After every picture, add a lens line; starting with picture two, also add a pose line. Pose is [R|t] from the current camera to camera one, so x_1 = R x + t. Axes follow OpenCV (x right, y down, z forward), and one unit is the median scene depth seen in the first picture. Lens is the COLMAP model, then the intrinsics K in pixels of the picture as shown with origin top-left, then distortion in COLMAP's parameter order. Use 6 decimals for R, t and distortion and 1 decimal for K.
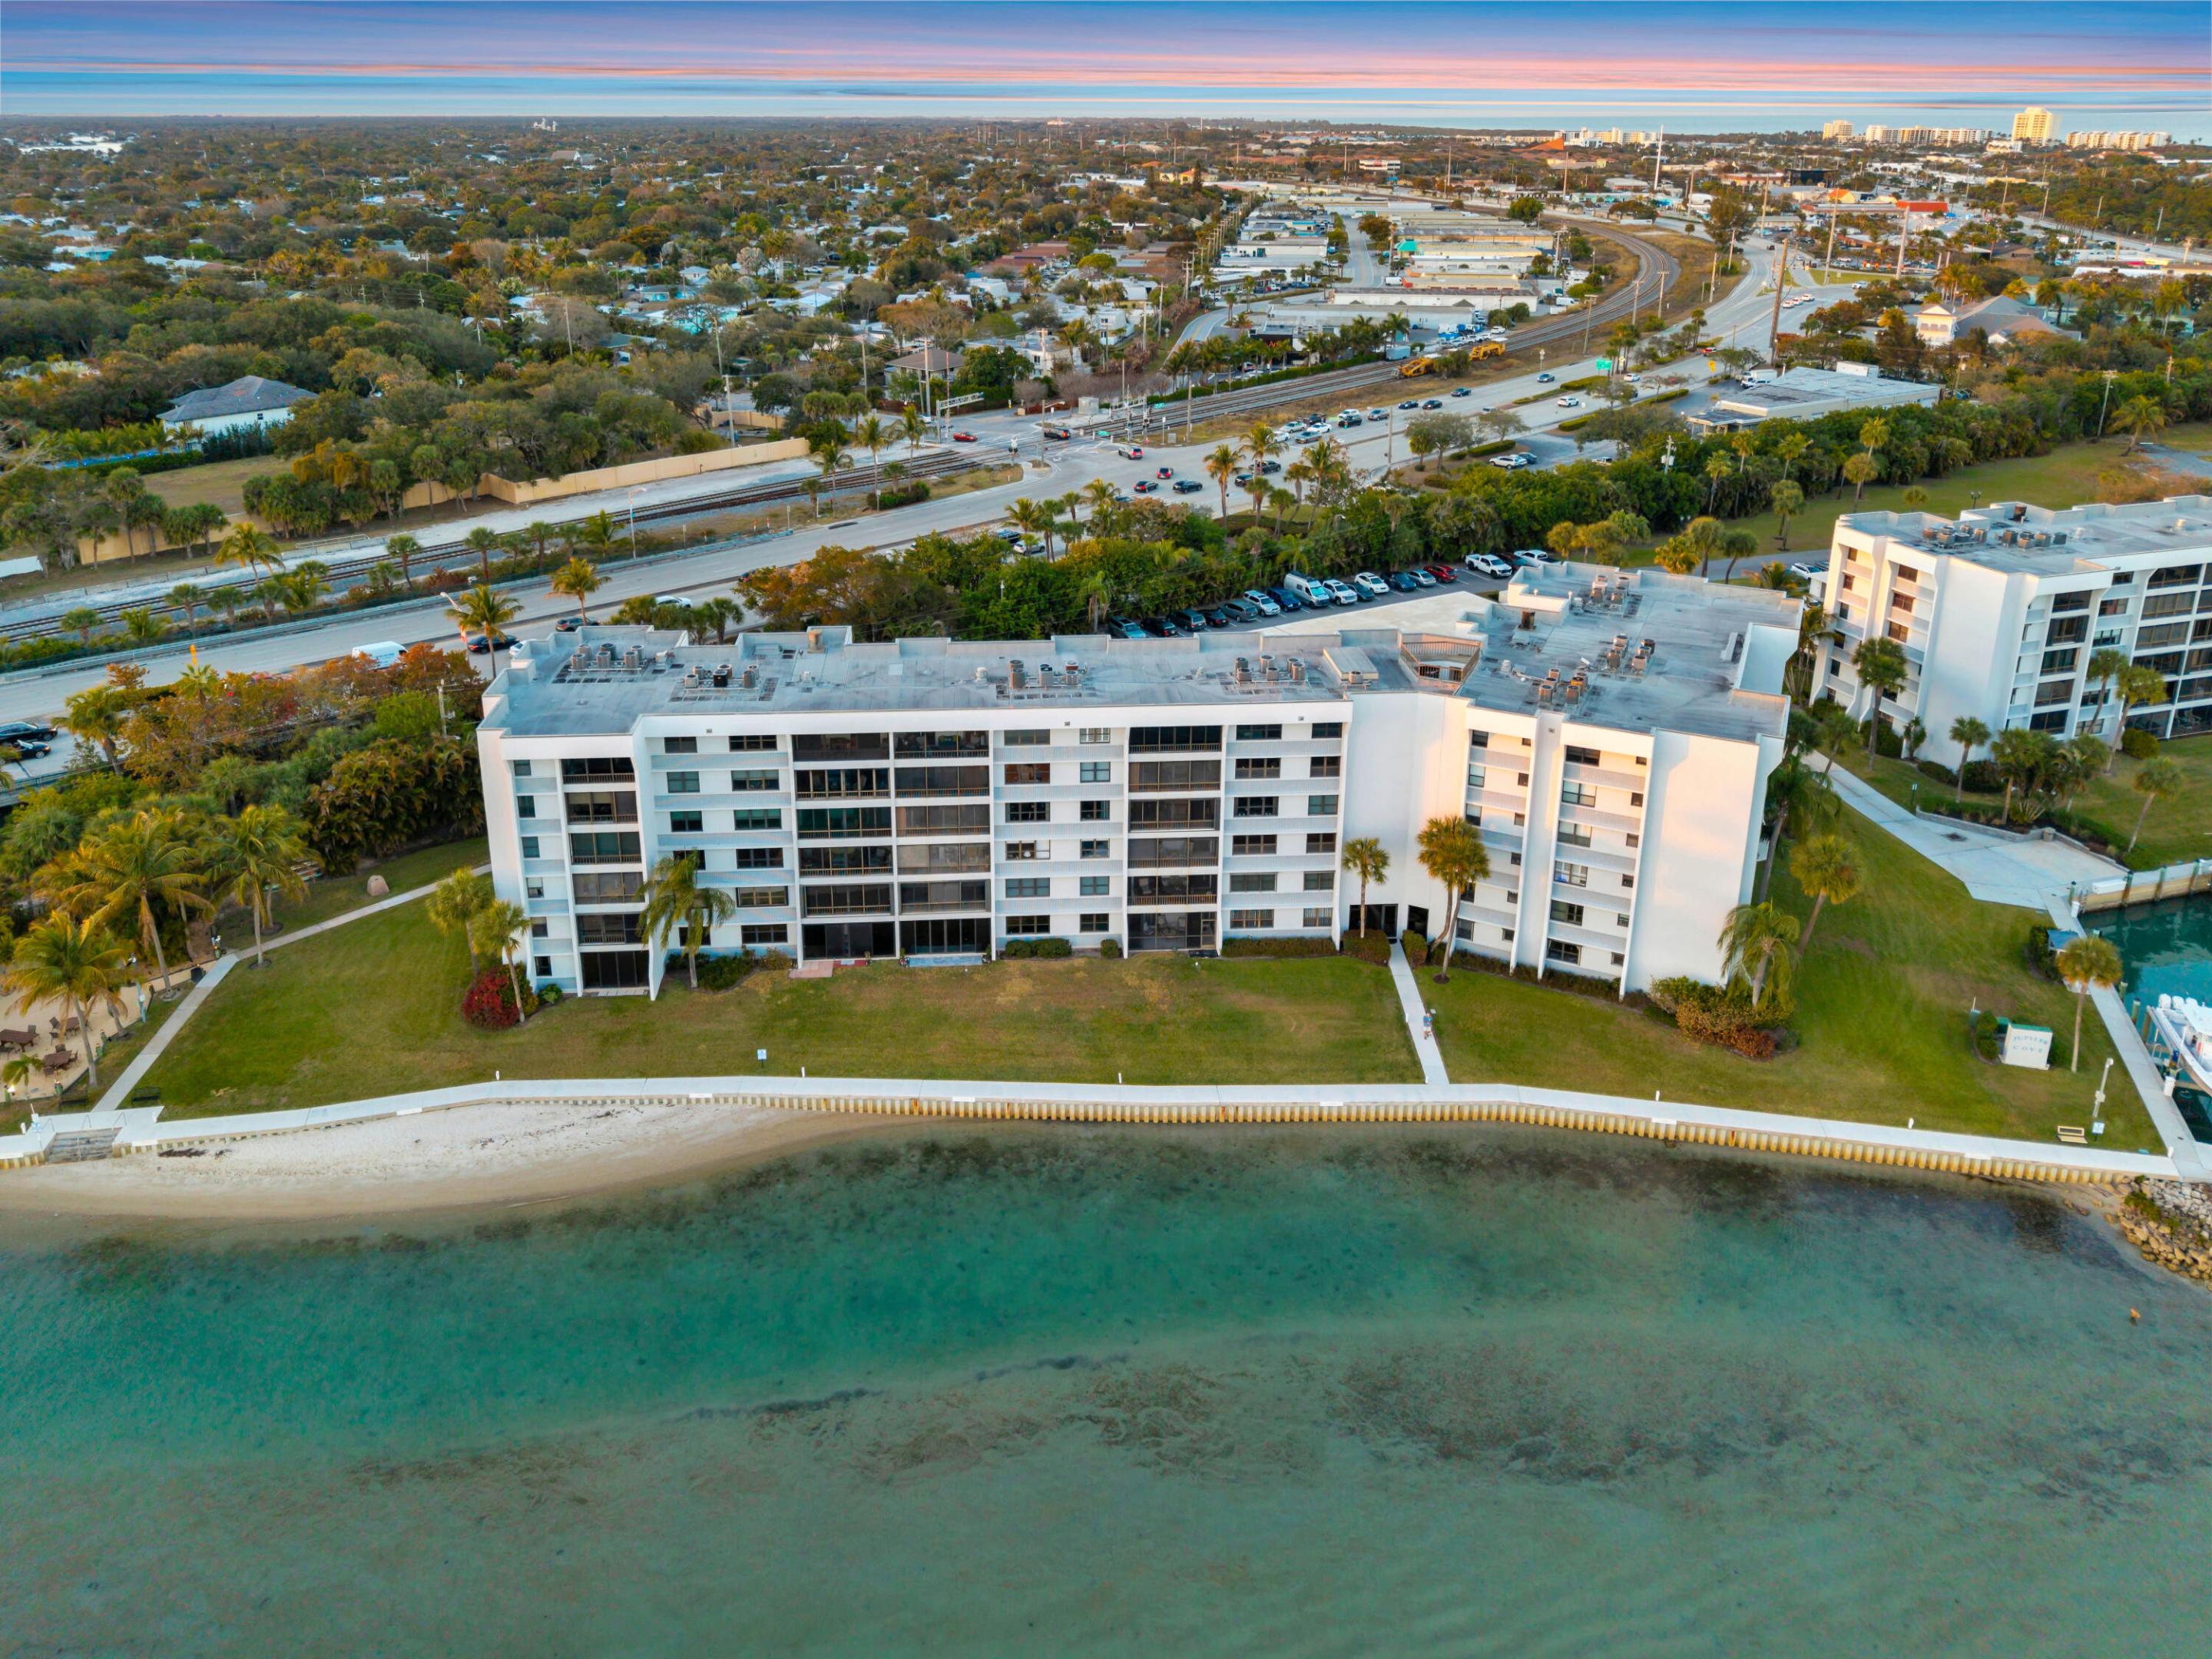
lens RADIAL K [[1677.1, 0, 1103.4], [0, 1677.1, 689.4], [0, 0, 1]] dist [0.002255, 0.001876]
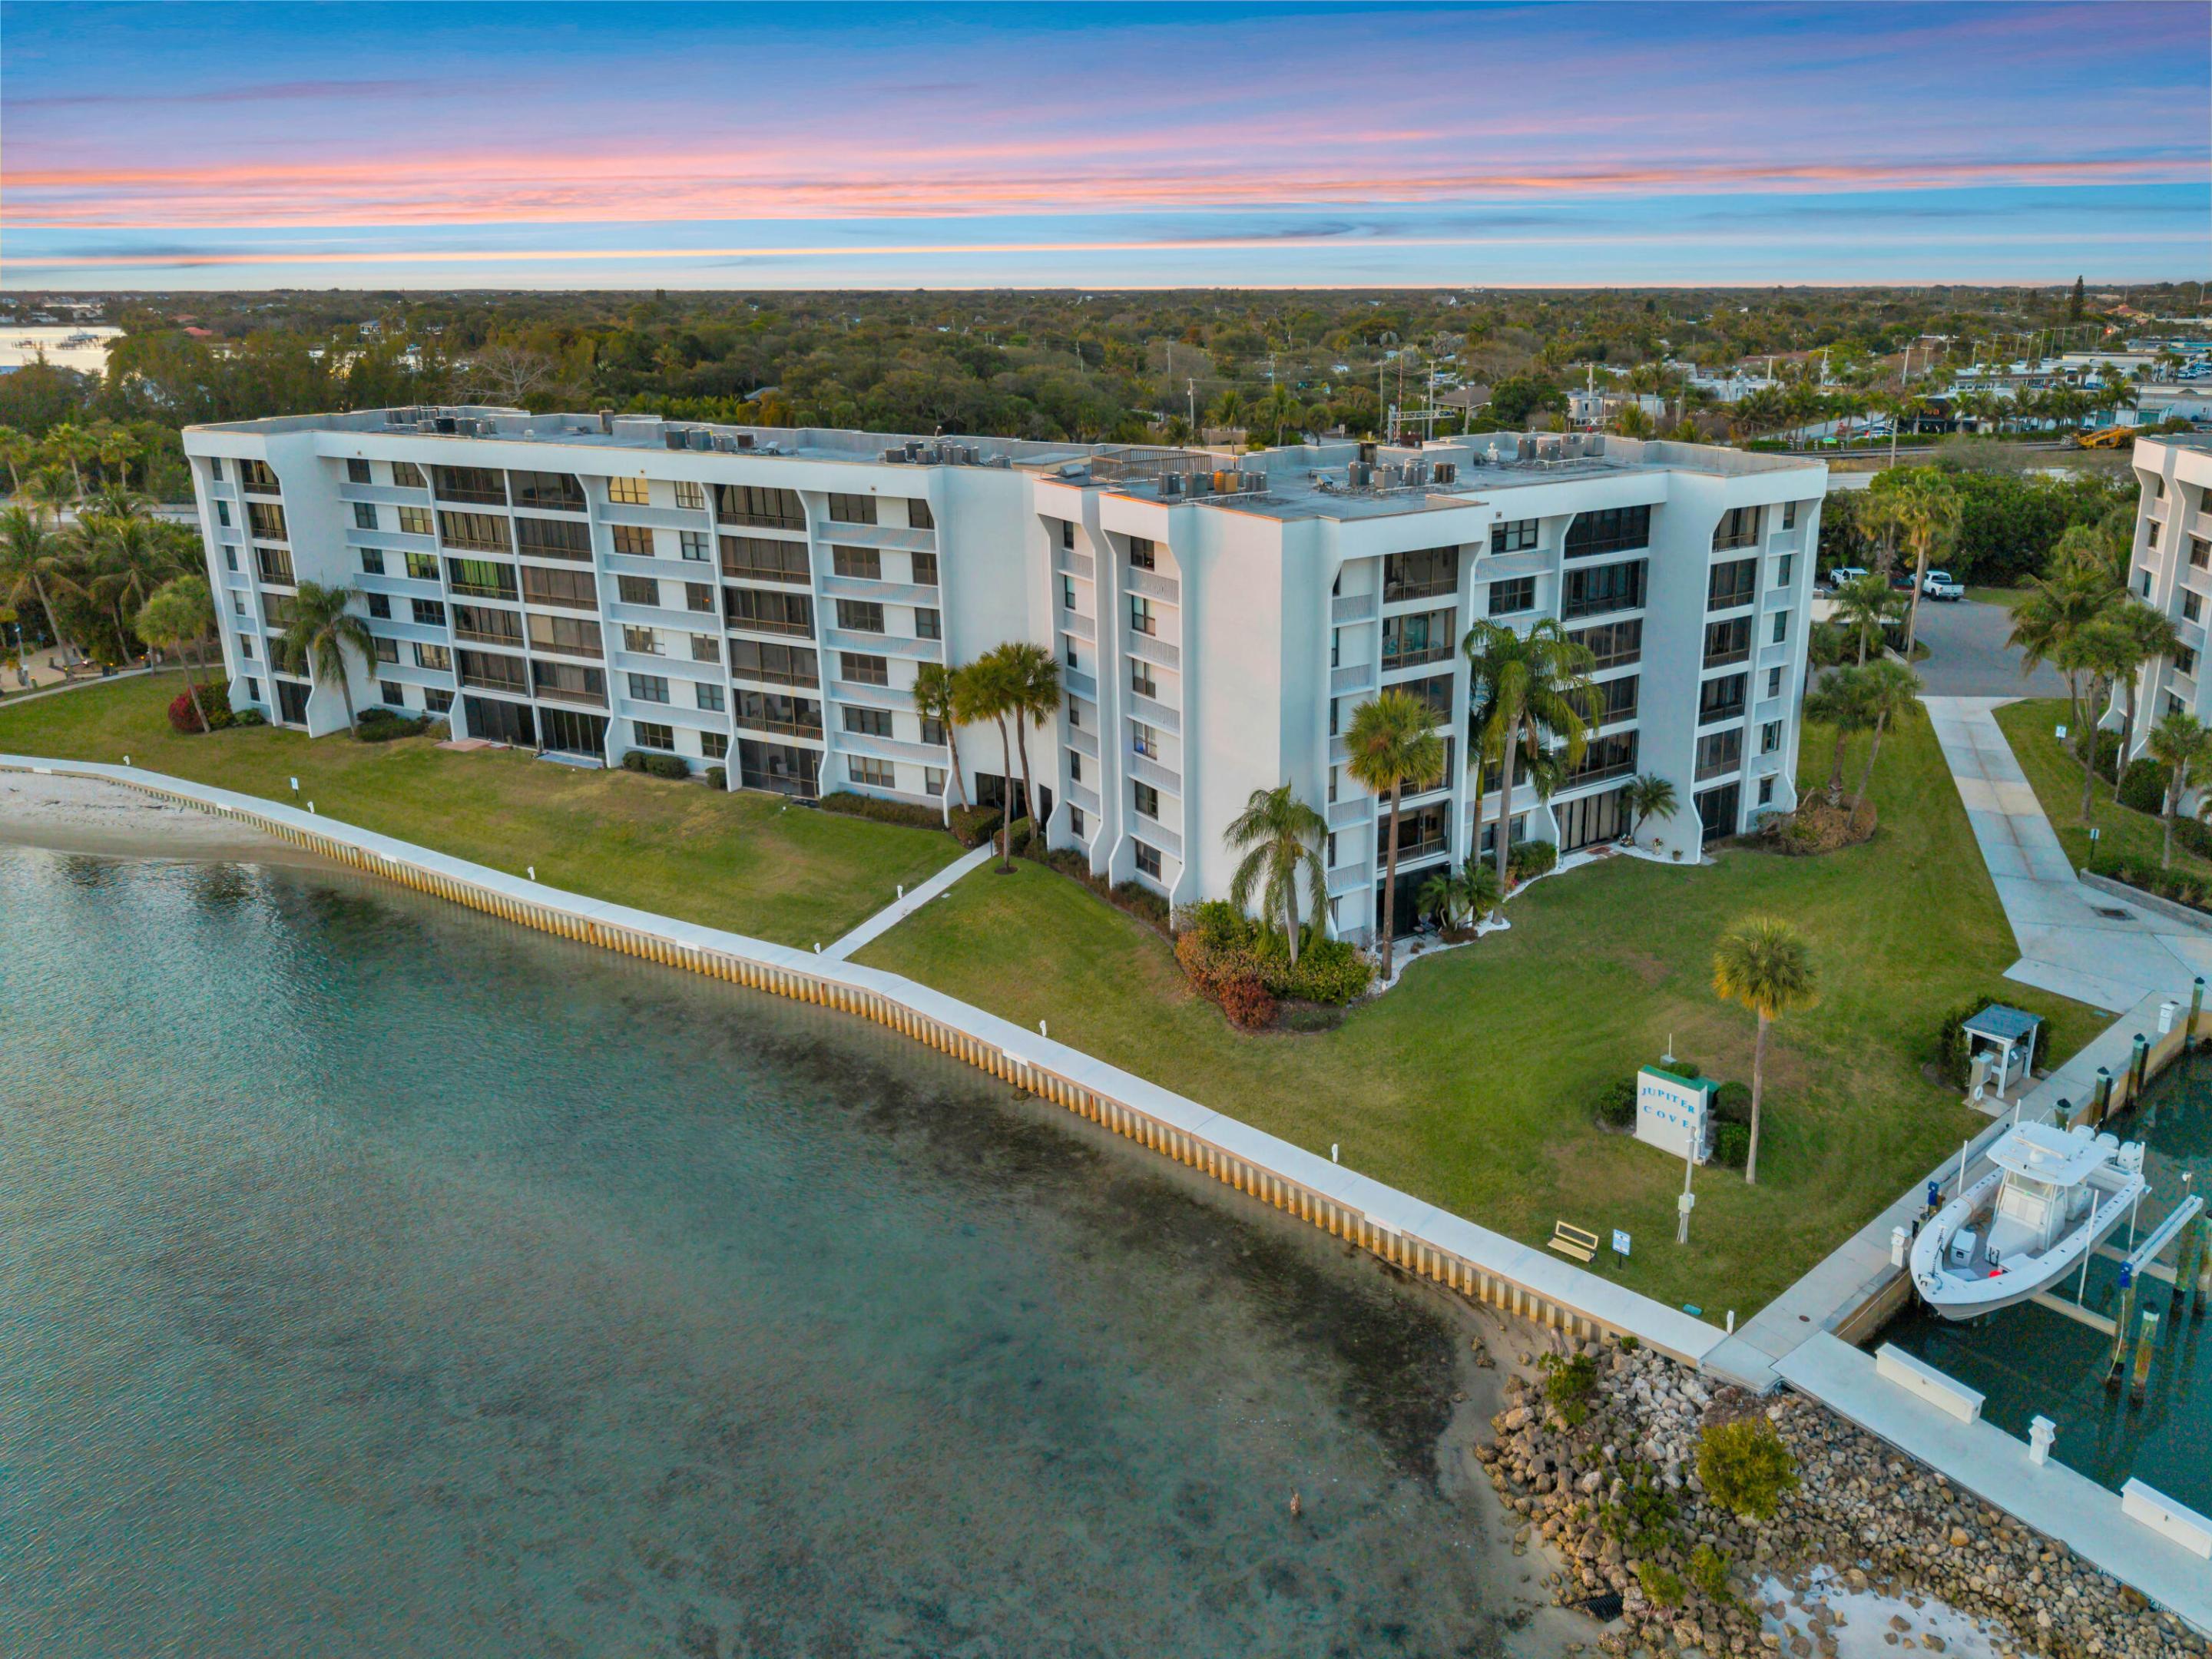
lens RADIAL K [[1677.1, 0, 1103.4], [0, 1677.1, 689.4], [0, 0, 1]] dist [0.002255, 0.001876]
pose [[0.854562, 0.127256, -0.503517, 0.597474], [-0.186707, 0.979975, -0.069204, 0.138329], [0.484627, 0.153149, 0.861209, 0.386023]]
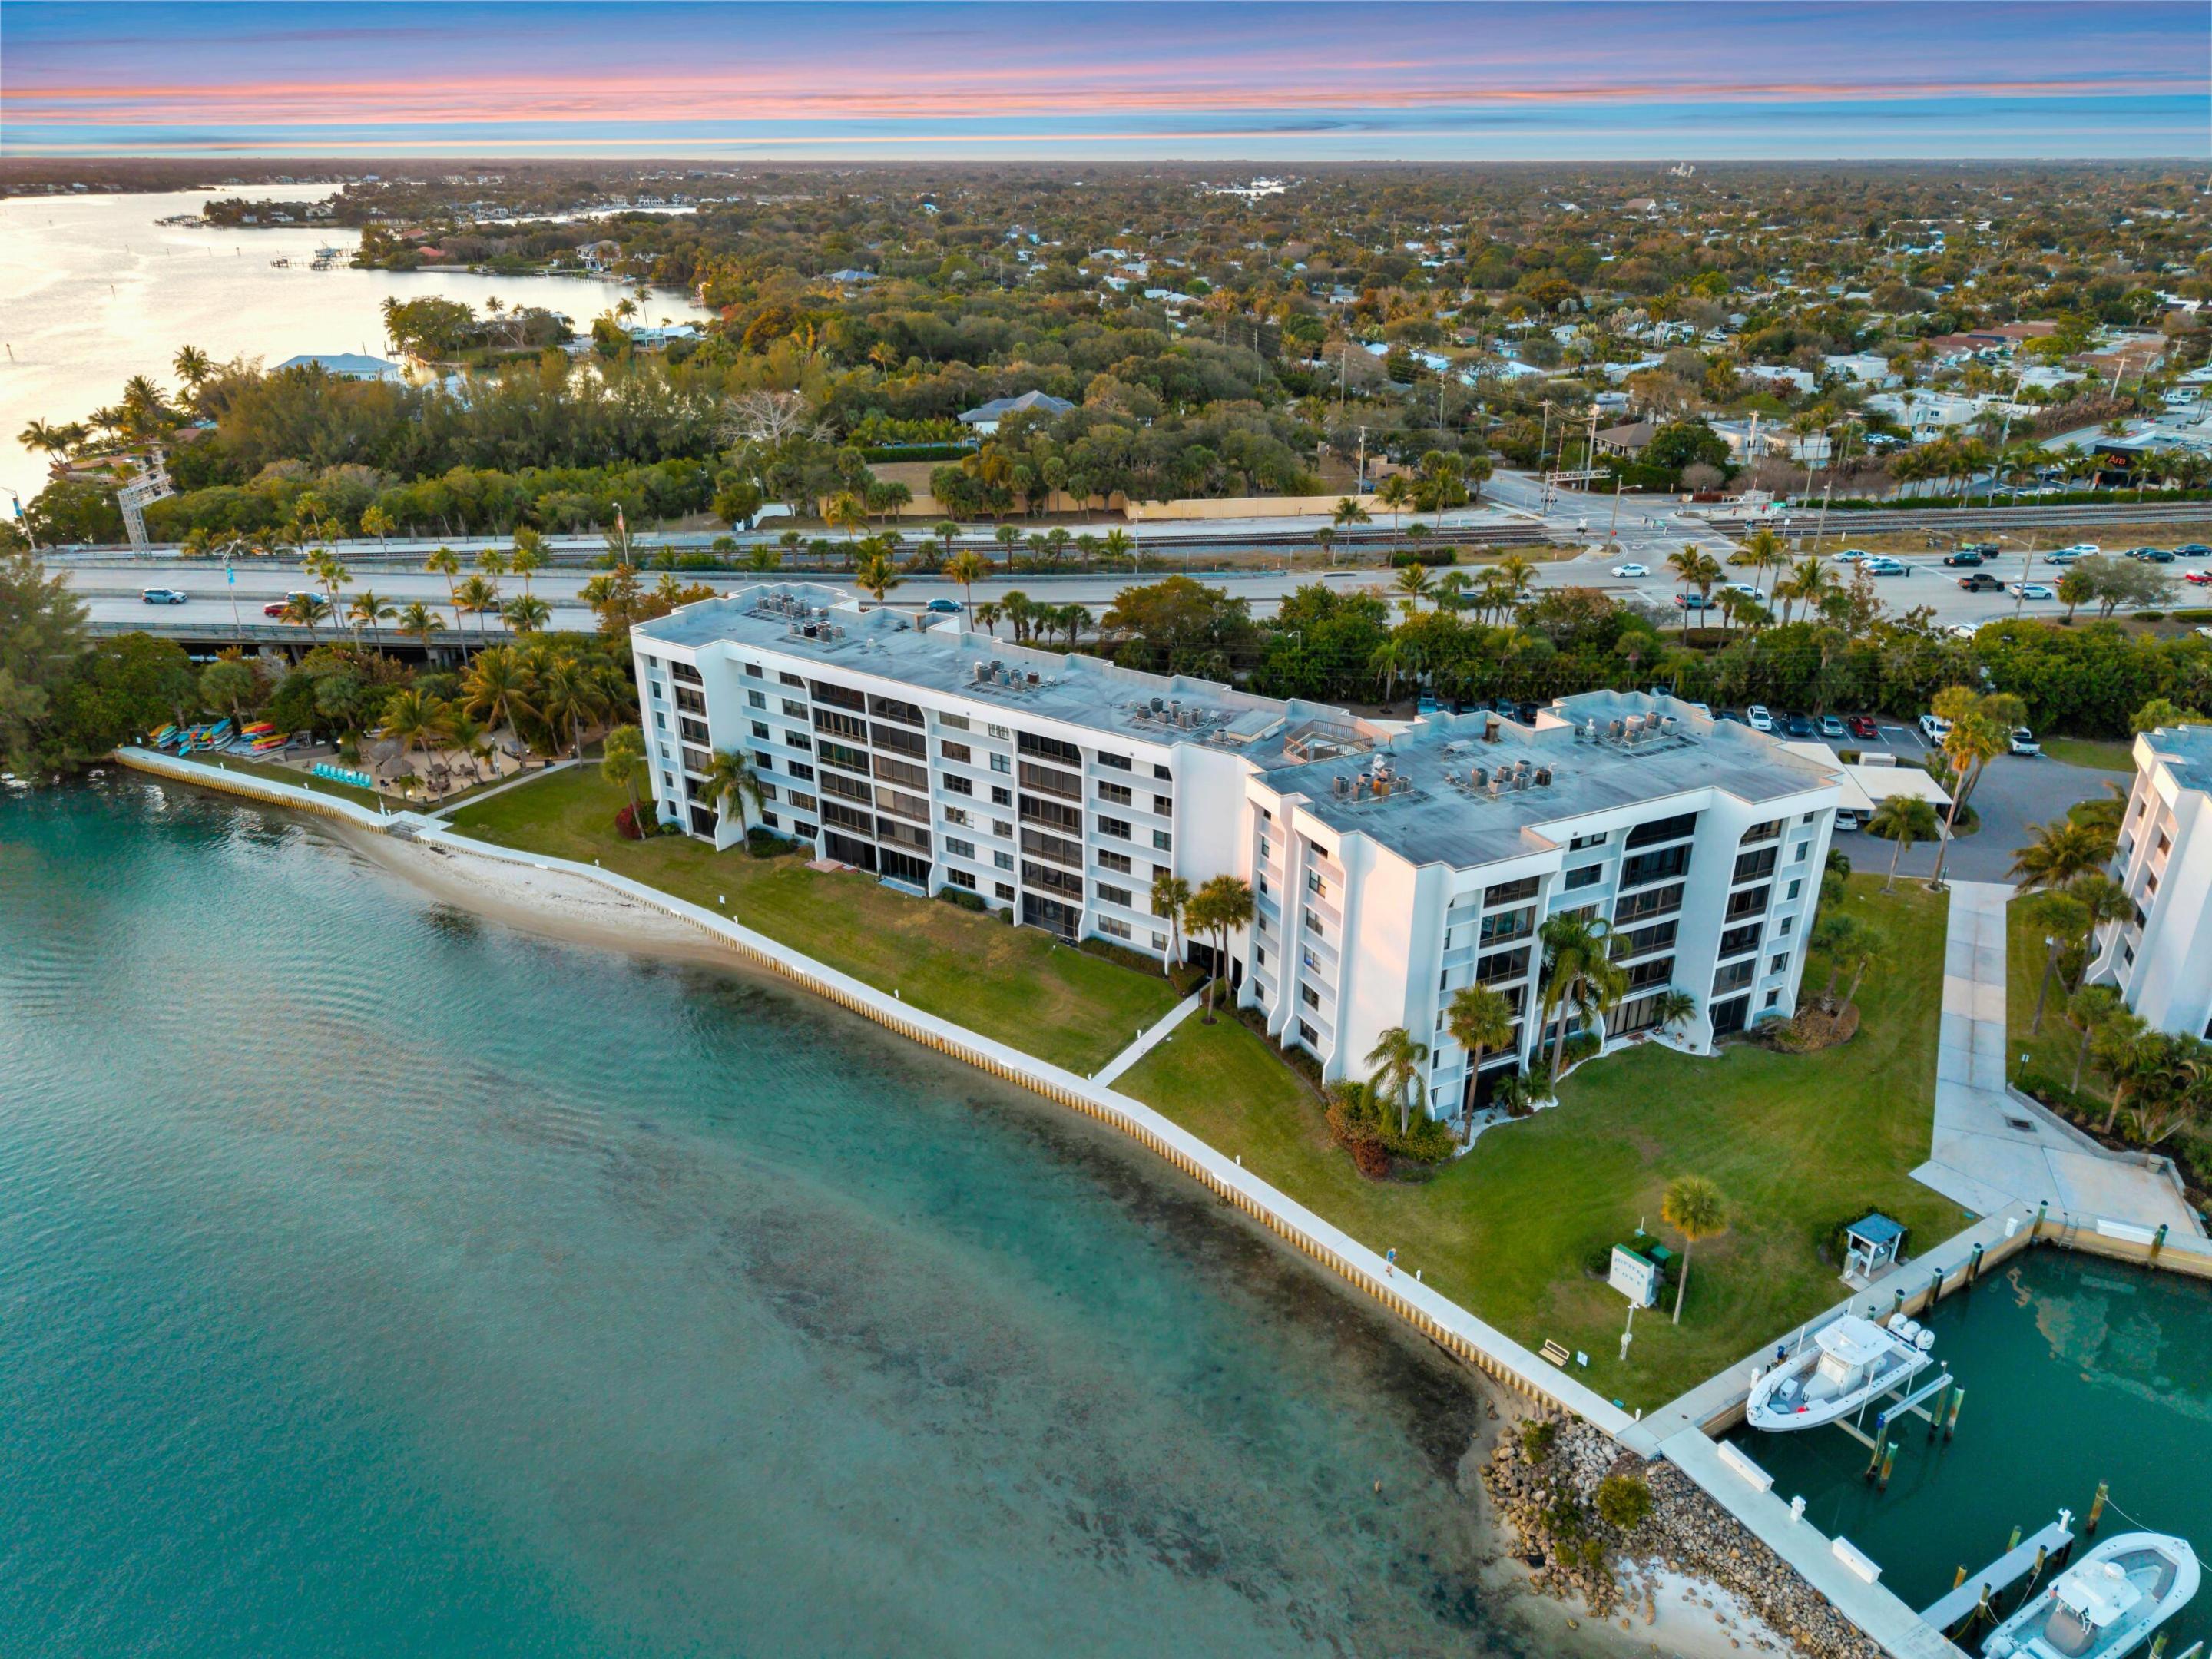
lens RADIAL K [[1616.6, 0, 981.0], [0, 1616.6, 872.5], [0, 0, 1]] dist [0.053561, 0.001209]
pose [[0.756735, 0.266763, -0.596816, 0.692132], [-0.218718, 0.963654, 0.153406, -0.049426], [0.616047, 0.014447, 0.787577, 0.083451]]
